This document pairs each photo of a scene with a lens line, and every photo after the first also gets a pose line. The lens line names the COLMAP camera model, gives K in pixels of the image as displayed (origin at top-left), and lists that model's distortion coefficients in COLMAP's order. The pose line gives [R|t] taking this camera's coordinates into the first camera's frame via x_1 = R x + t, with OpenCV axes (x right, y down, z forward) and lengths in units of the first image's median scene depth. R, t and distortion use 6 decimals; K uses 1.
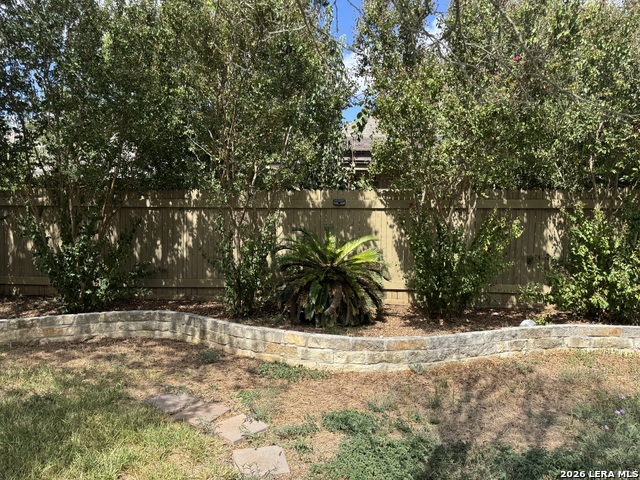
lens RADIAL K [[460.2, 0, 320.2], [0, 460.2, 241.9], [0, 0, 1]] dist [0.043665, -0.030308]
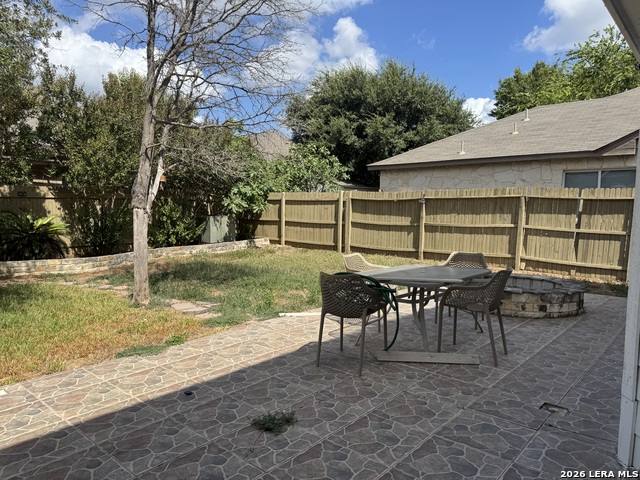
lens RADIAL K [[460.2, 0, 320.6], [0, 460.2, 241.7], [0, 0, 1]] dist [0.043665, -0.030308]
pose [[0.616165, -0.070419, 0.784463, -0.633375], [0.039397, 0.997504, 0.058598, 0.025519], [-0.786631, -0.005201, 0.617401, -0.840612]]
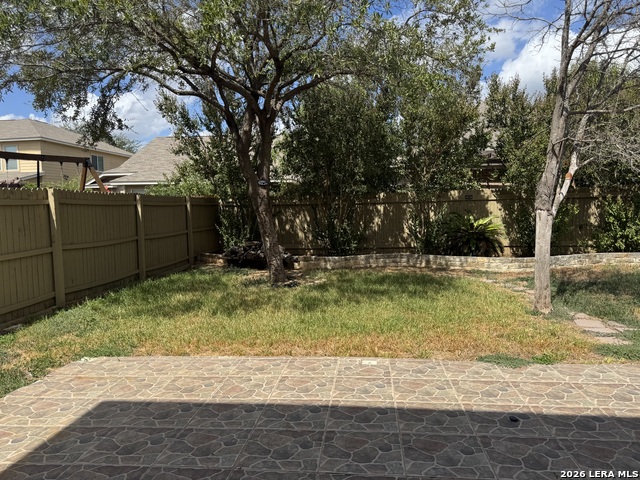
lens RADIAL K [[460.2, 0, 317.6], [0, 460.2, 241.5], [0, 0, 1]] dist [0.043665, -0.030308]
pose [[0.998455, -0.023606, -0.050301, -0.492200], [0.025044, 0.999290, 0.028161, 0.022245], [0.049601, -0.029377, 0.998337, -0.877584]]
